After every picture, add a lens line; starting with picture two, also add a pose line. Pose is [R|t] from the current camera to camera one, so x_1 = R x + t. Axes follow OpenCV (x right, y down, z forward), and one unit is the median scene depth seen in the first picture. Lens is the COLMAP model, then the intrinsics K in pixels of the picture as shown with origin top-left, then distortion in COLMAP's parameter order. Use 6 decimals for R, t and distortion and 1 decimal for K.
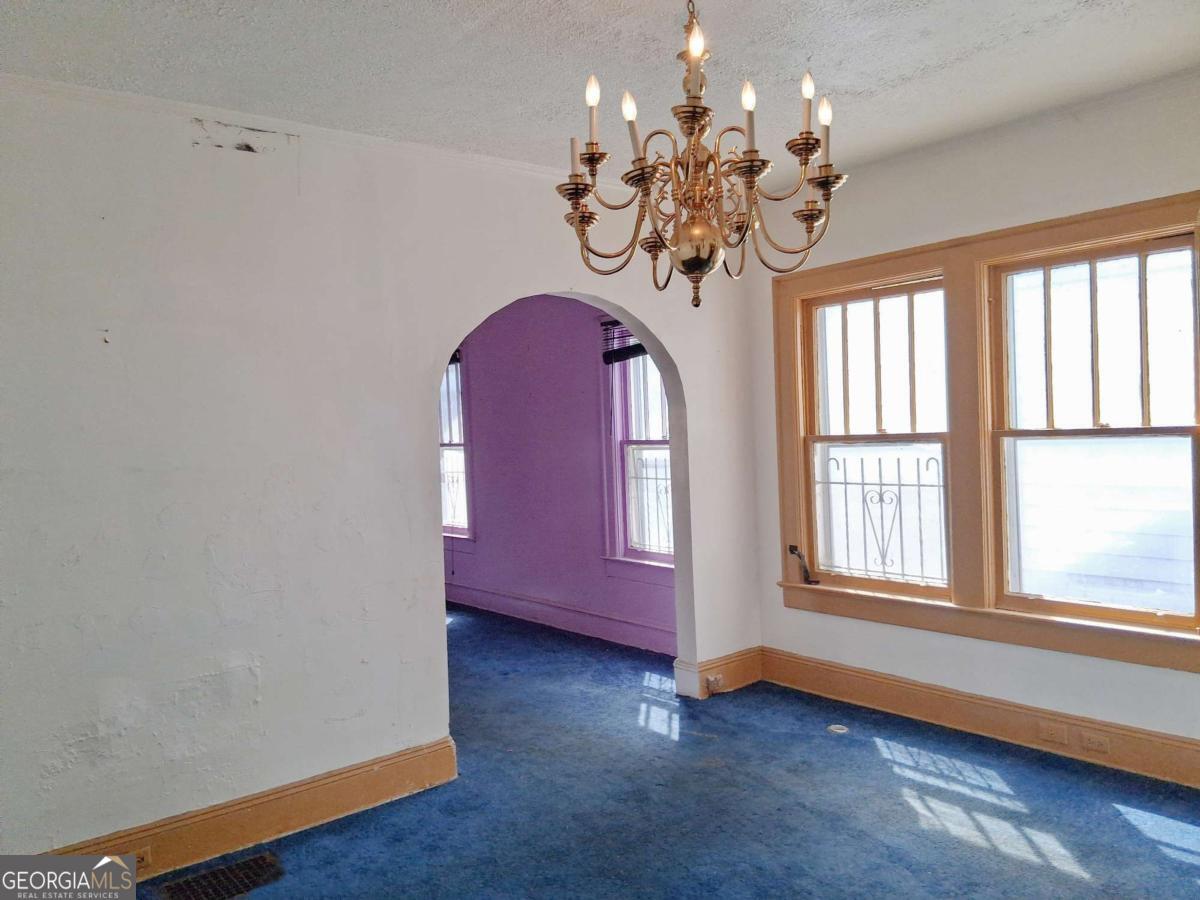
lens RADIAL K [[914.4, 0, 600.0], [0, 914.4, 450.0], [0, 0, 1]] dist [0.085569, -0.188073]
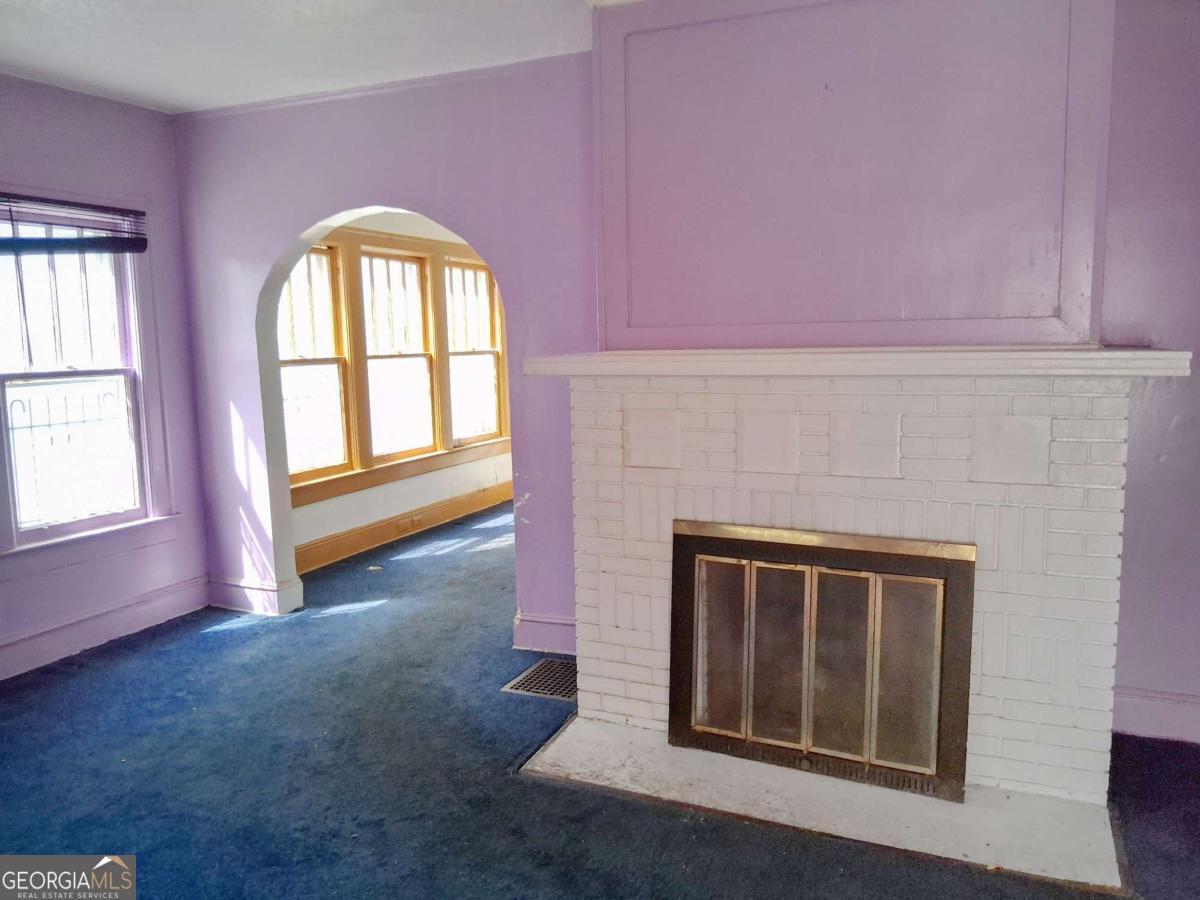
lens RADIAL K [[914.4, 0, 600.0], [0, 914.4, 450.0], [0, 0, 1]] dist [0.085569, -0.188073]
pose [[-0.455744, -0.059596, 0.888114, -1.119985], [0.069028, 0.992385, 0.102016, 0.008117], [-0.887430, 0.107798, -0.448160, 1.309387]]
